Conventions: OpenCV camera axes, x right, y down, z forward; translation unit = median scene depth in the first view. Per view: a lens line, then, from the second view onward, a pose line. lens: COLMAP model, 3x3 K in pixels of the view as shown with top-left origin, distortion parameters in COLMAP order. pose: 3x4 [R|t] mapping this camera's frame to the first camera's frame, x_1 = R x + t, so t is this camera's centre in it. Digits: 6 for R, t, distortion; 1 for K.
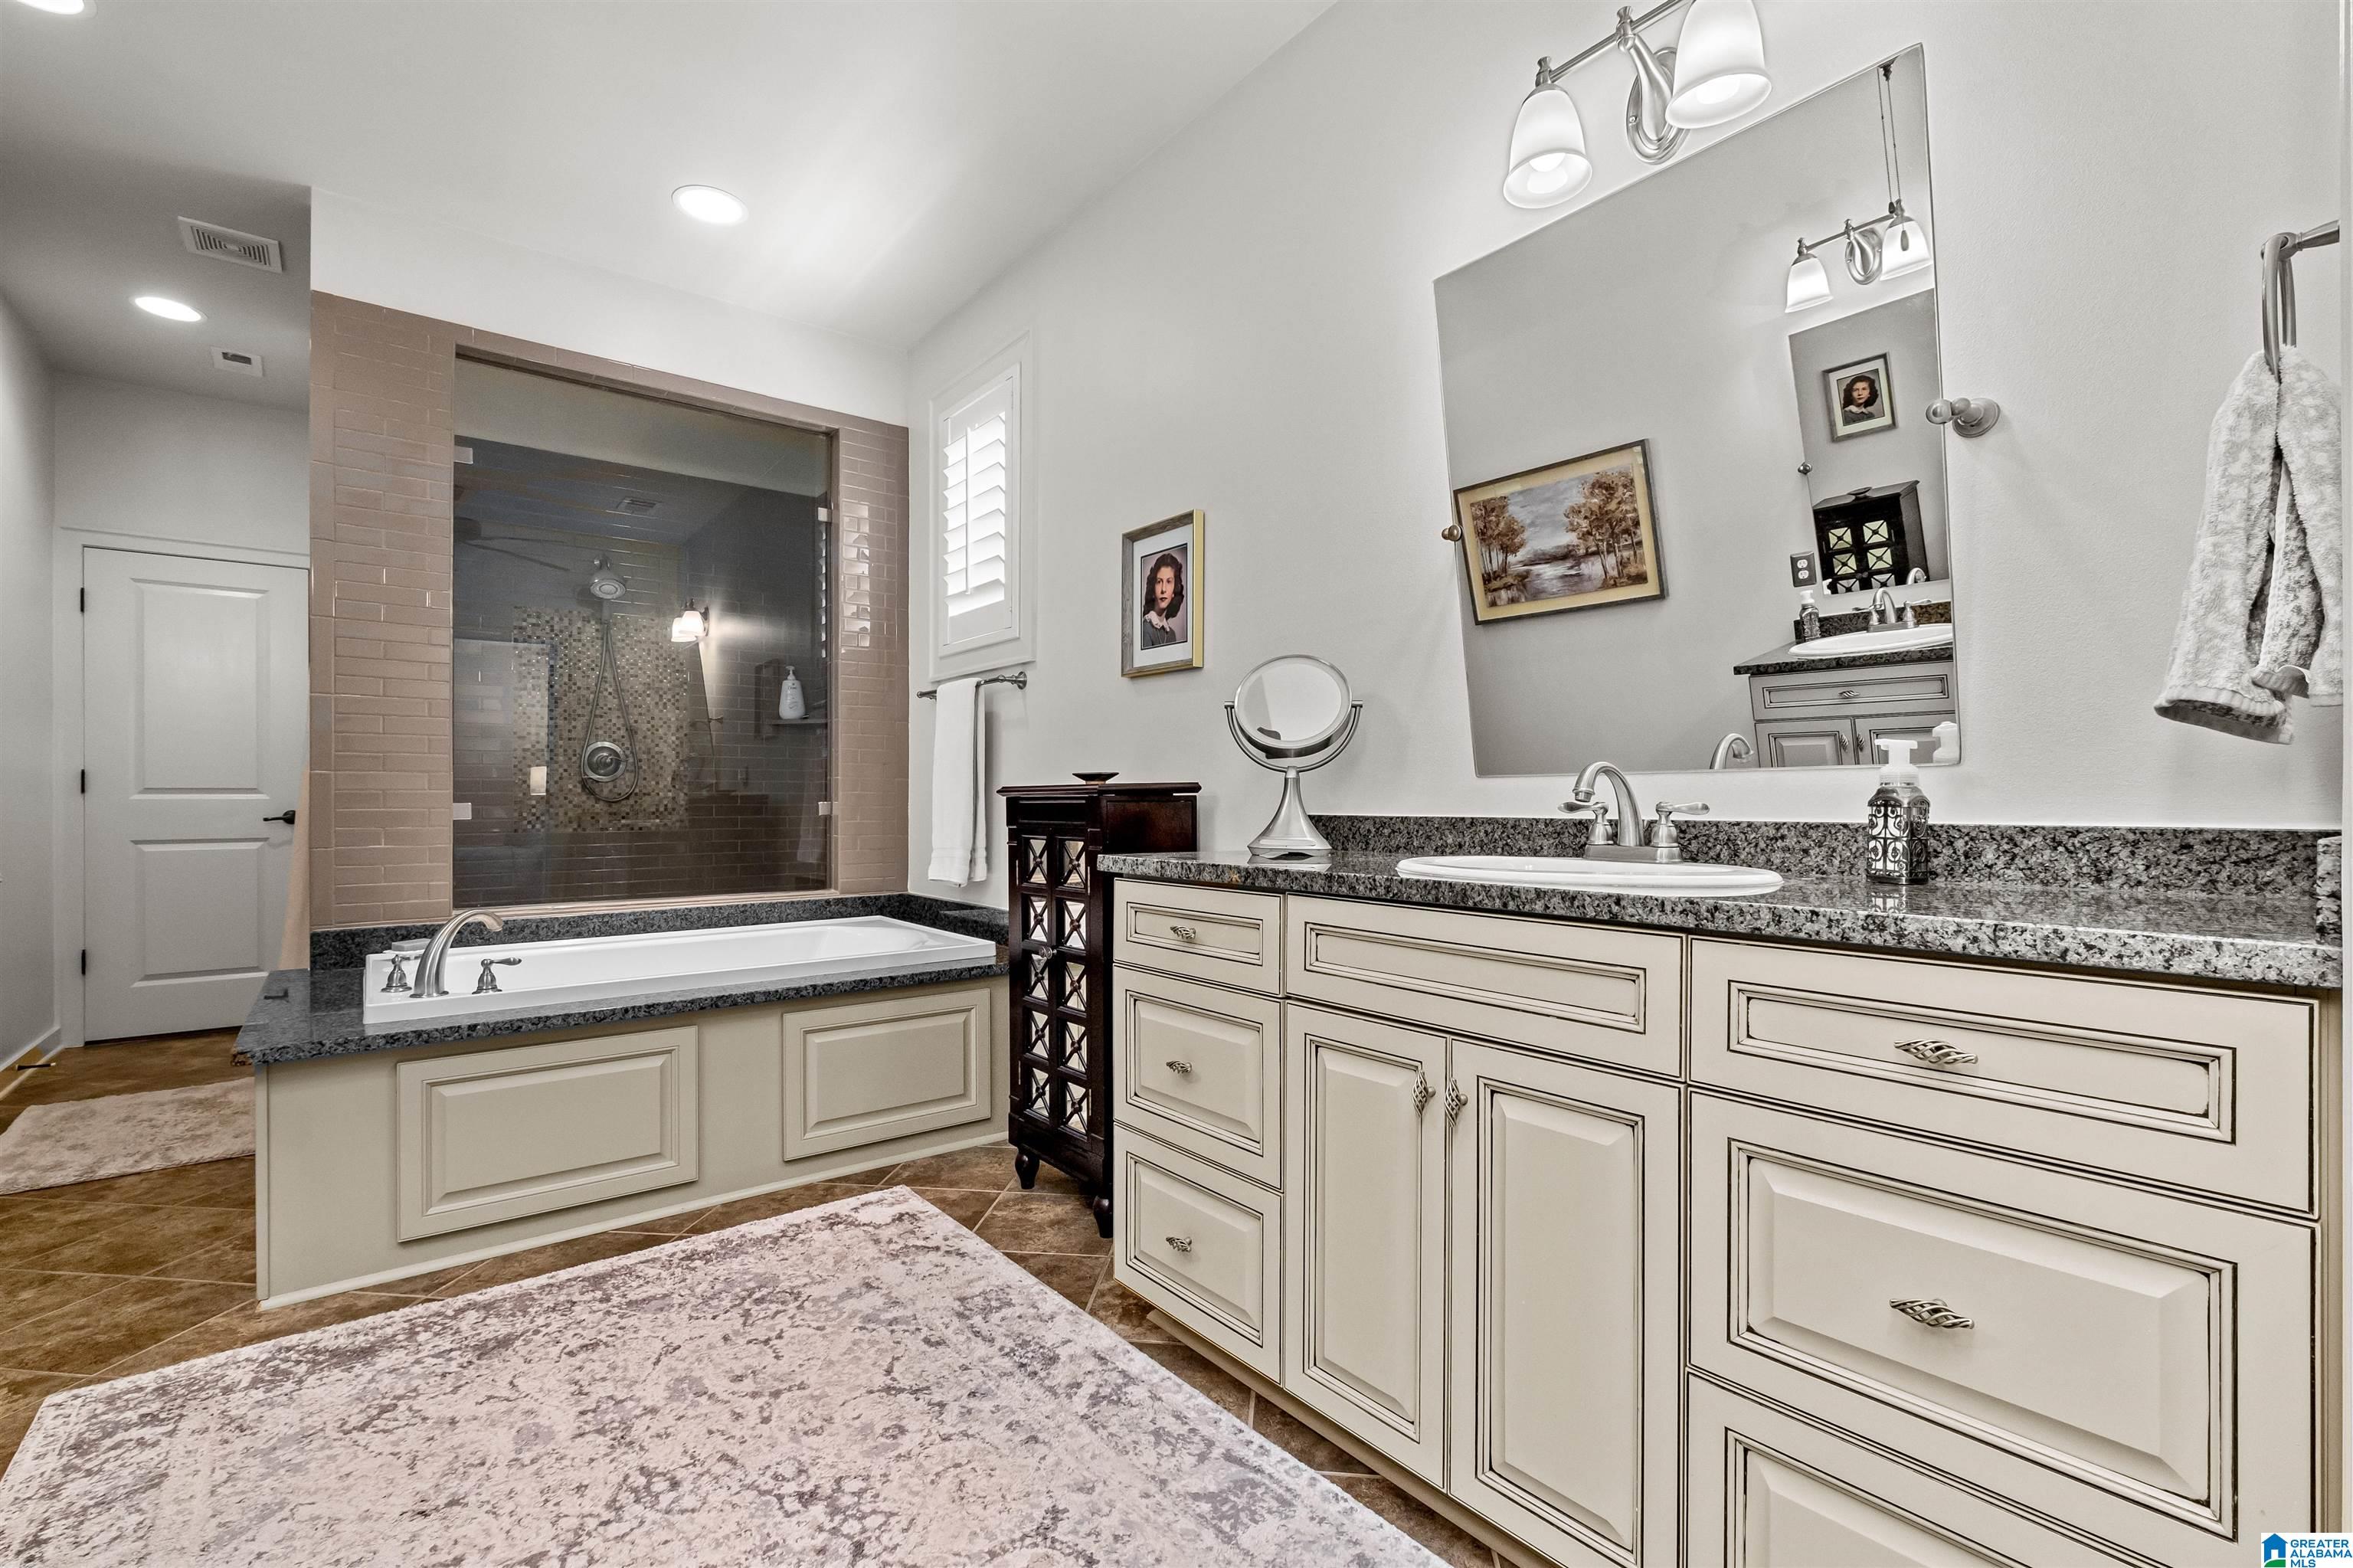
lens RADIAL K [[1034.9, 0, 1169.5], [0, 1034.9, 789.4], [0, 0, 1]] dist [-0.003281, 0.000523]
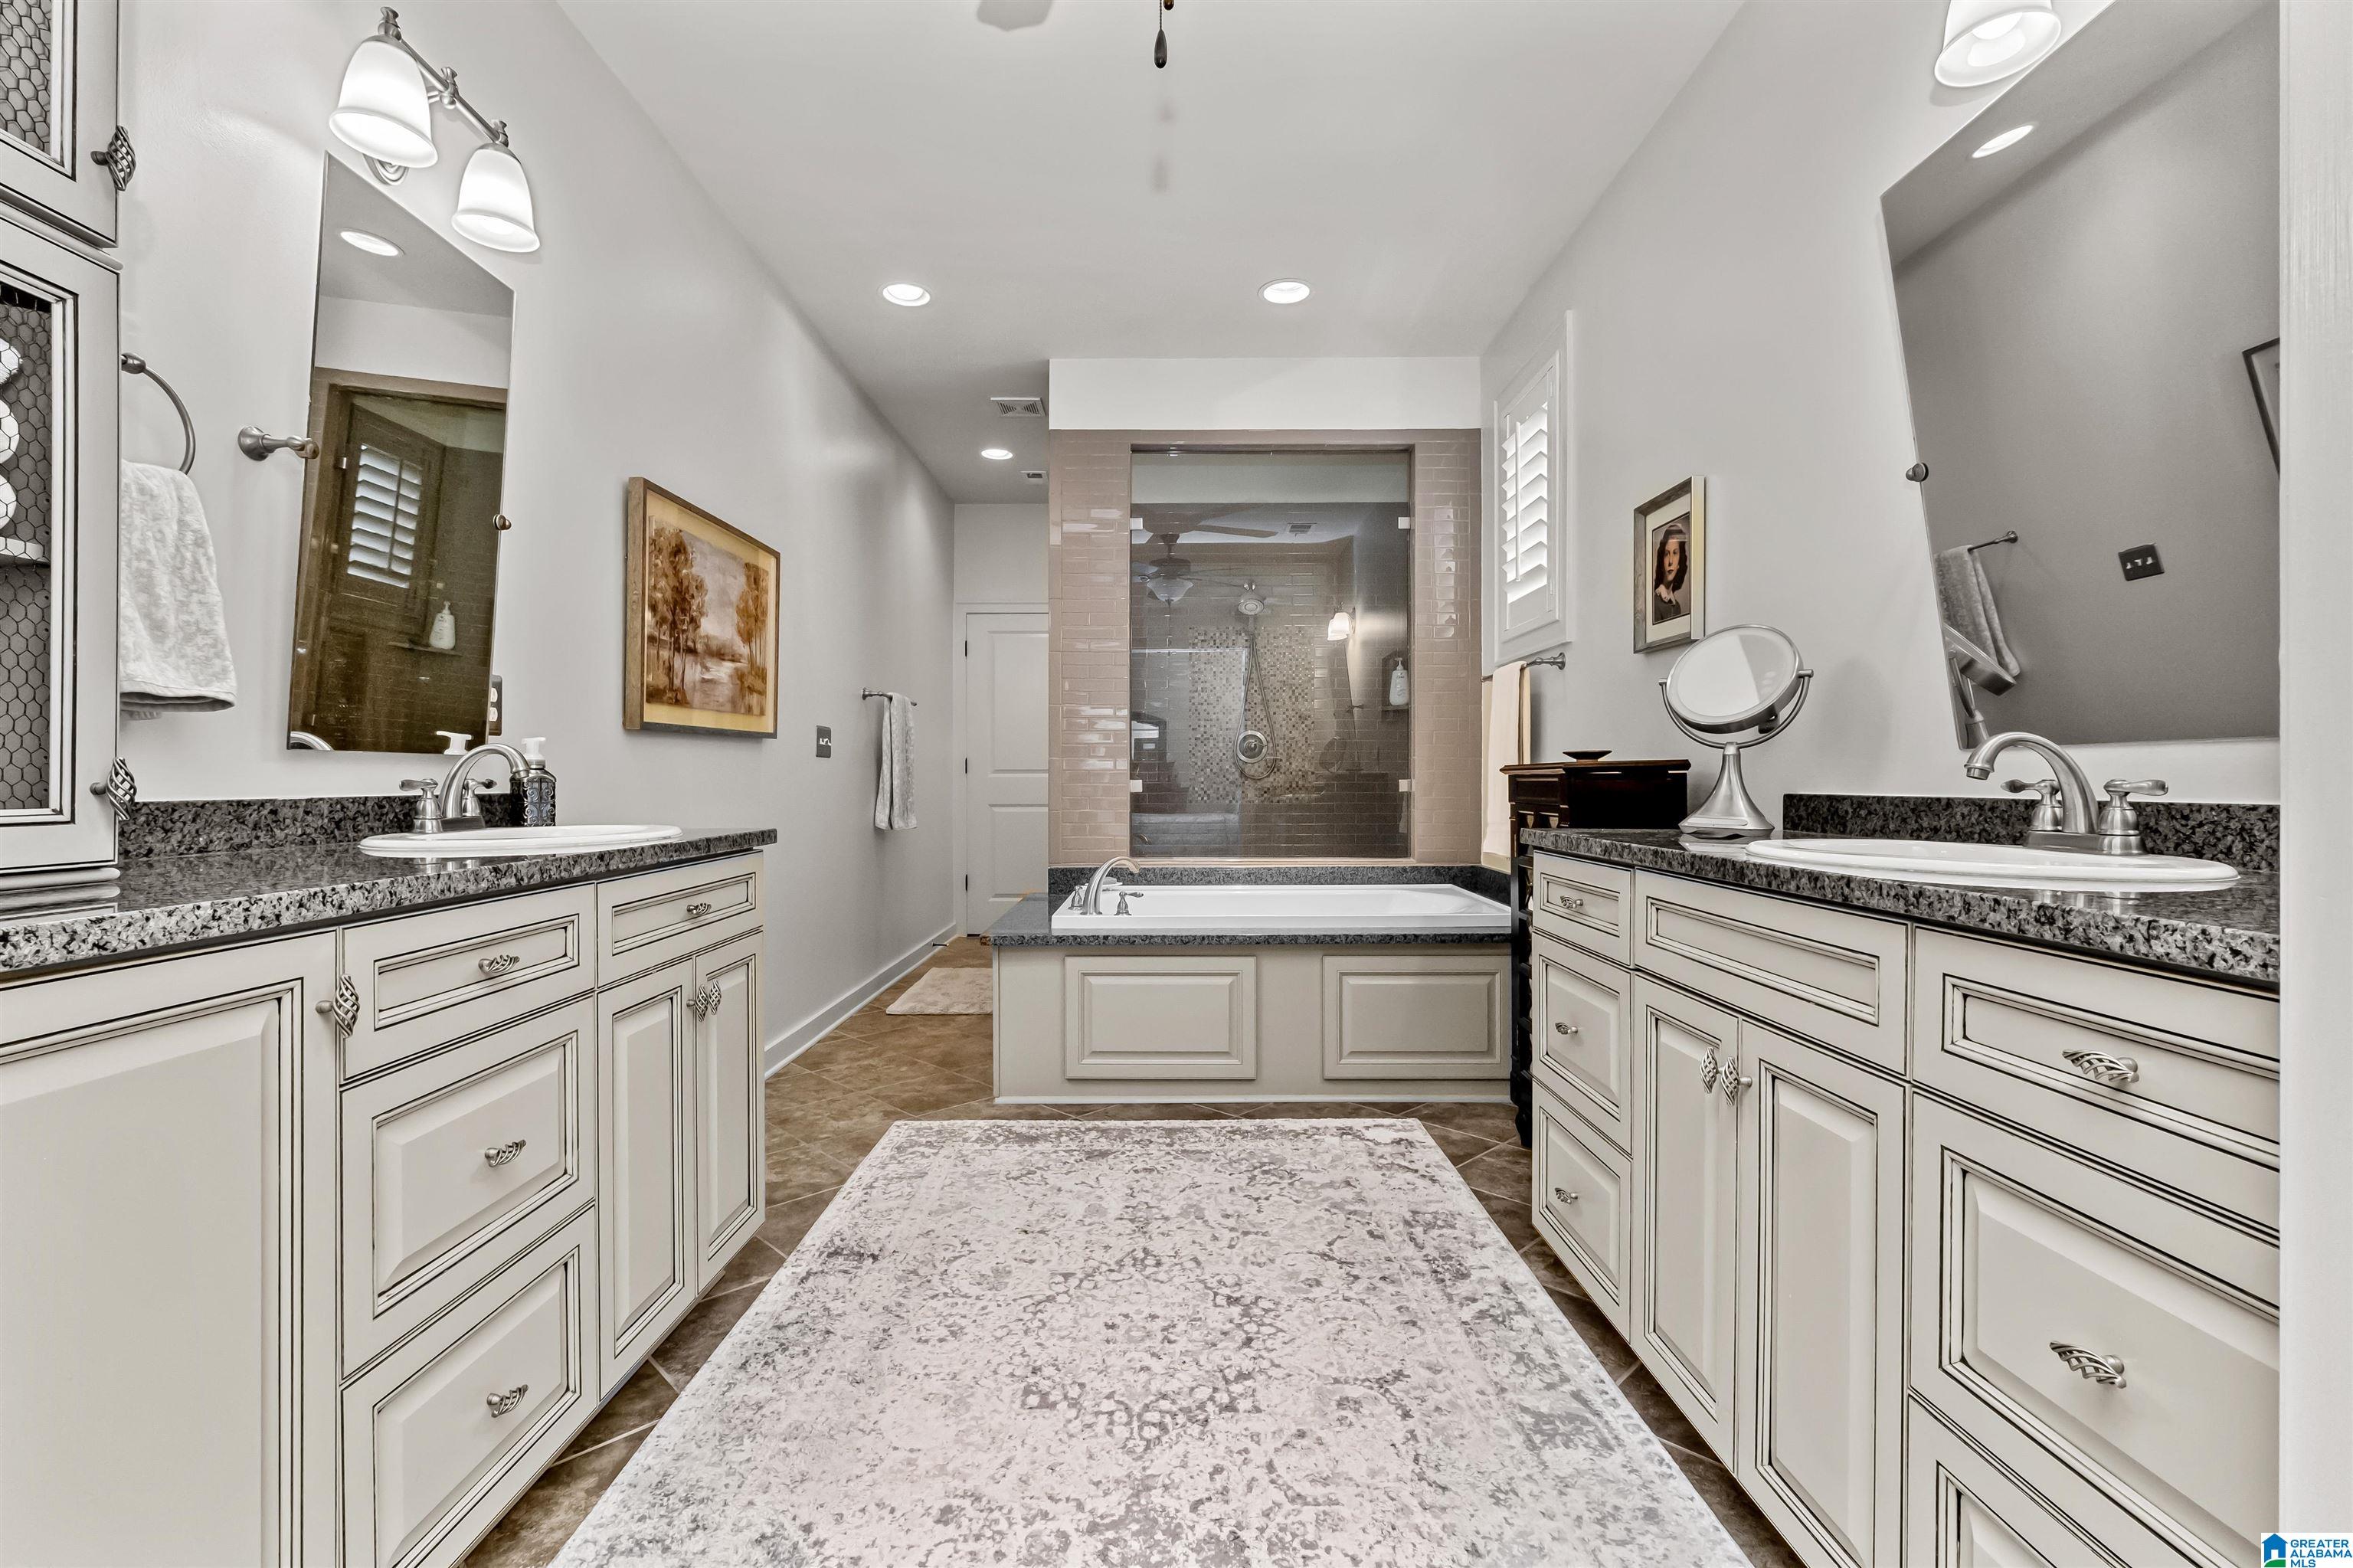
lens RADIAL K [[1038.6, 0, 1173.4], [0, 1038.6, 768.3], [0, 0, 1]] dist [-0.003446, -0.000246]
pose [[0.787963, -0.004458, -0.615706, 0.313858], [0.004263, 0.999989, -0.001784, 0.001172], [0.615708, -0.001219, 0.787974, -0.075781]]
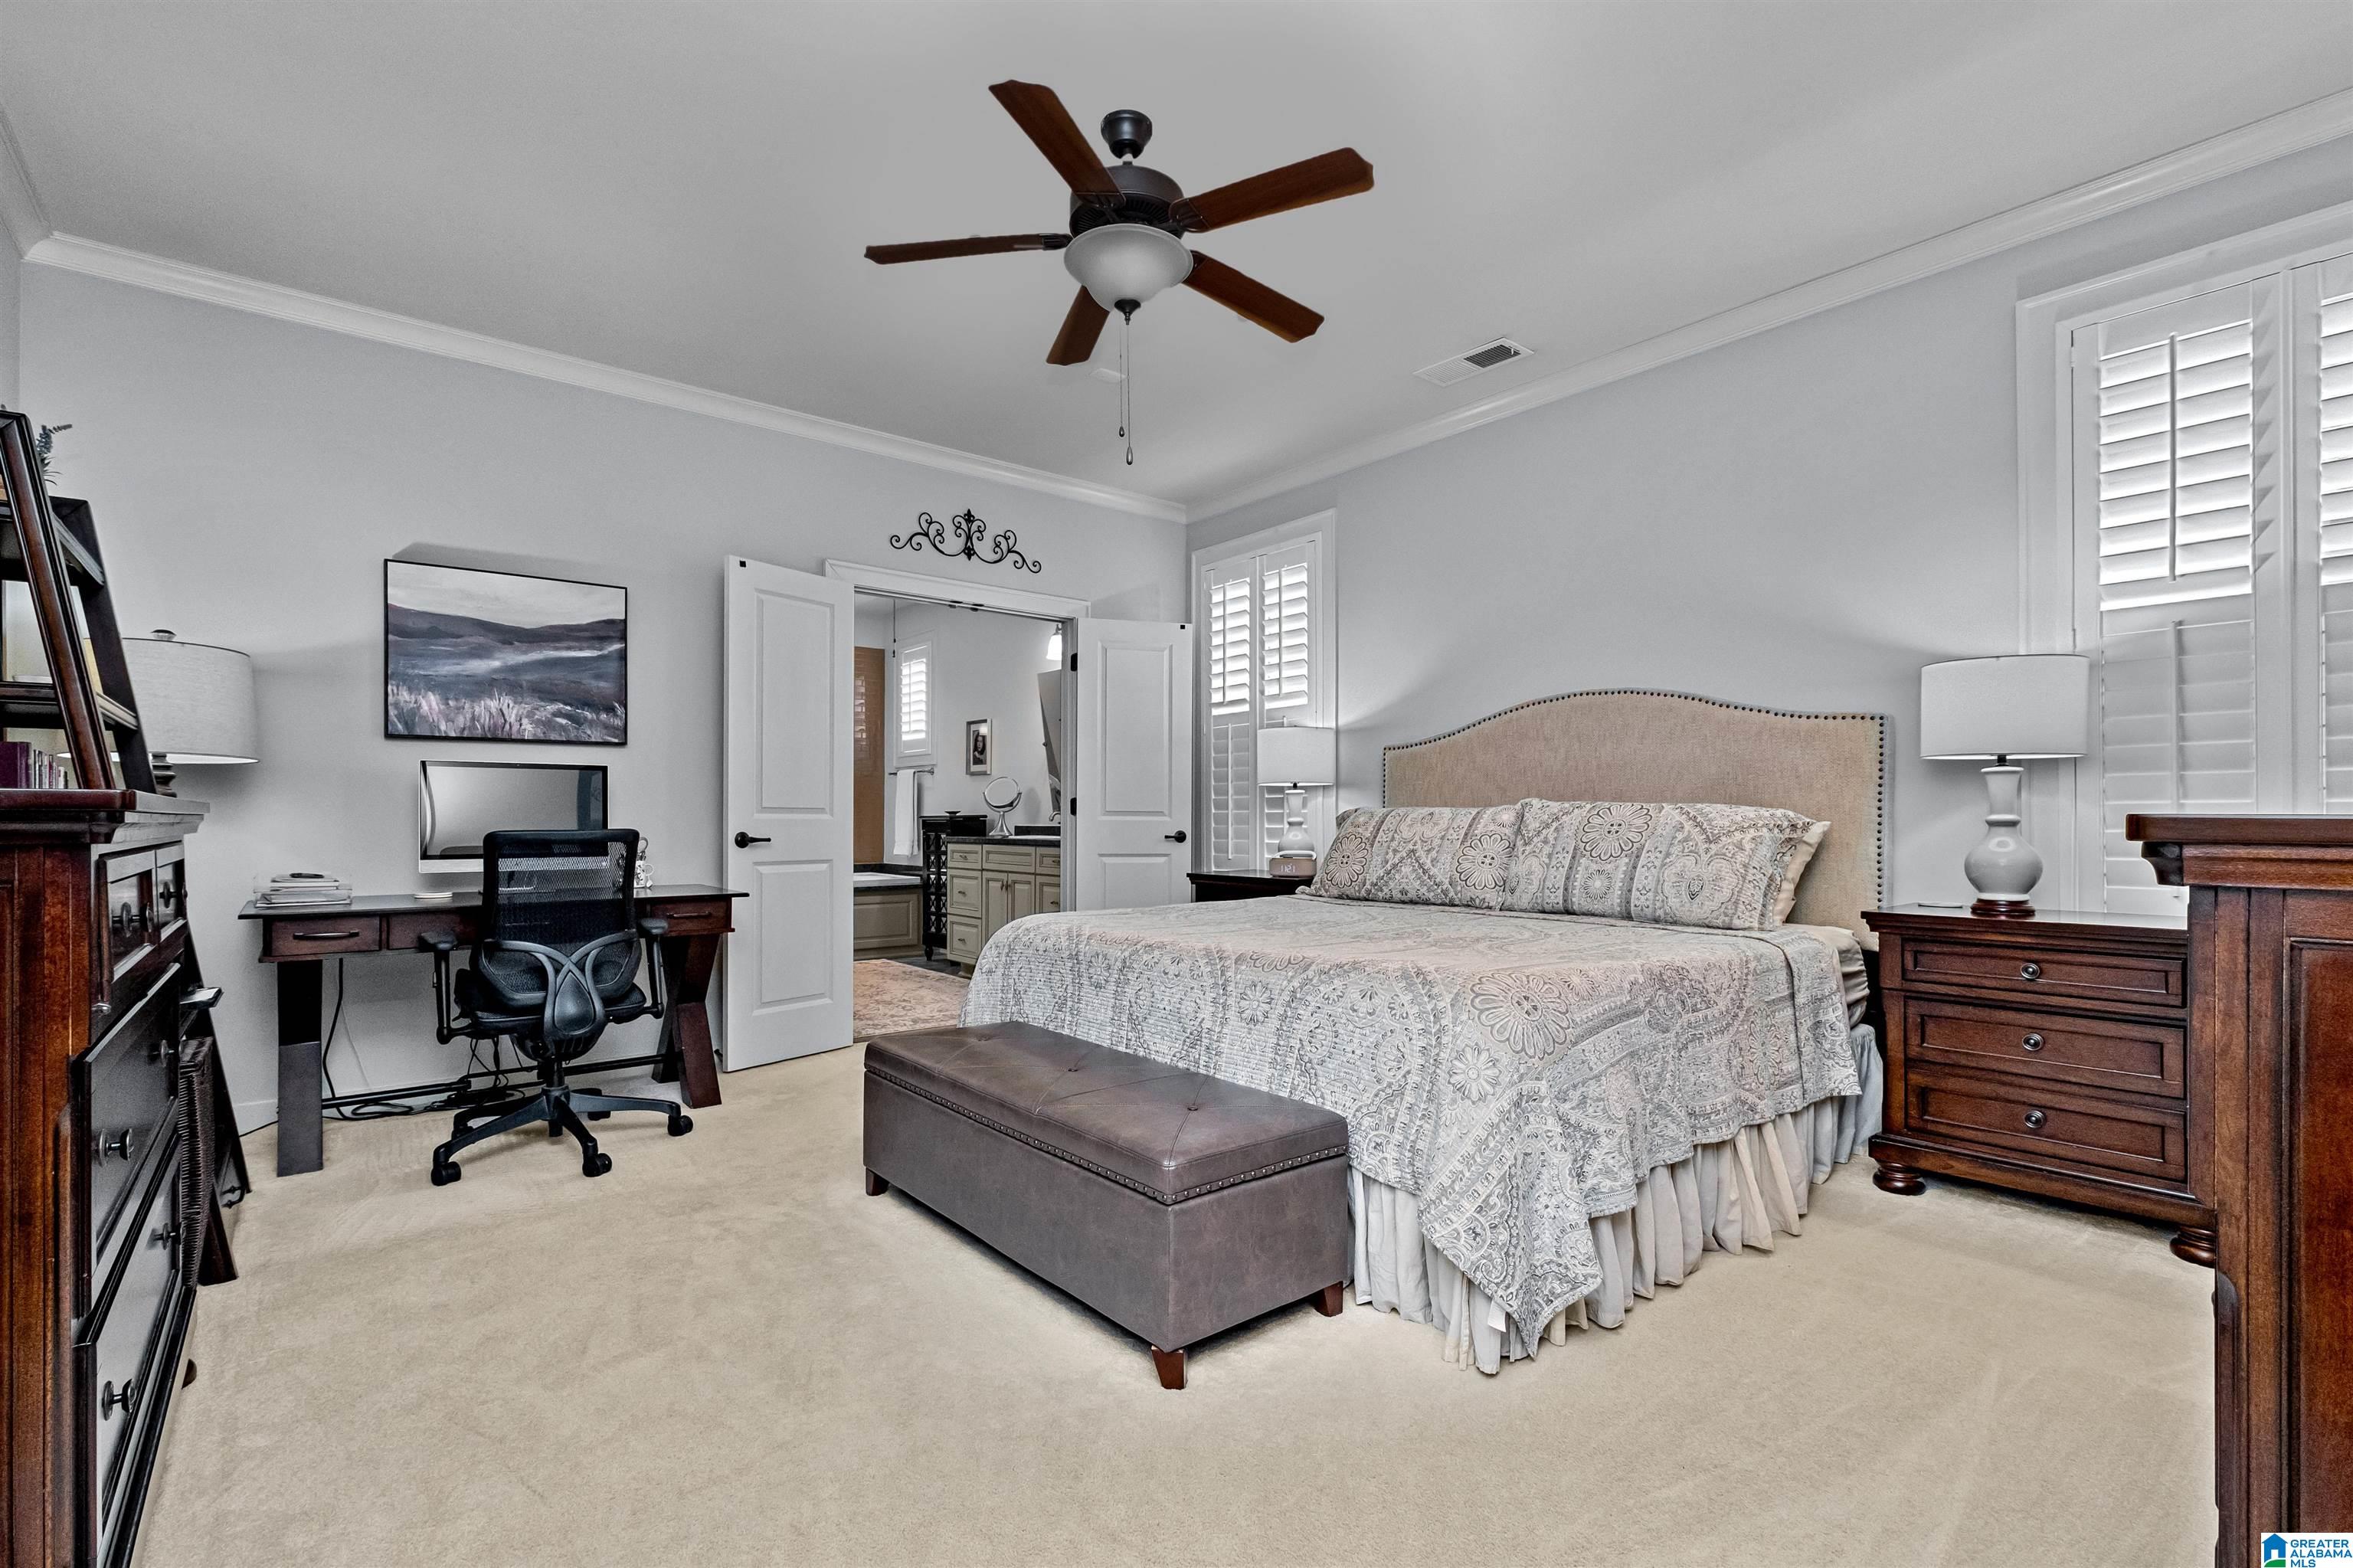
lens RADIAL K [[1034.9, 0, 1169.5], [0, 1034.9, 789.4], [0, 0, 1]] dist [-0.003281, 0.000523]
pose [[0.999509, -0.002088, 0.031259, 0.581482], [0.002614, 0.999856, -0.016788, -0.033862], [-0.031220, 0.016861, 0.999370, -2.489248]]
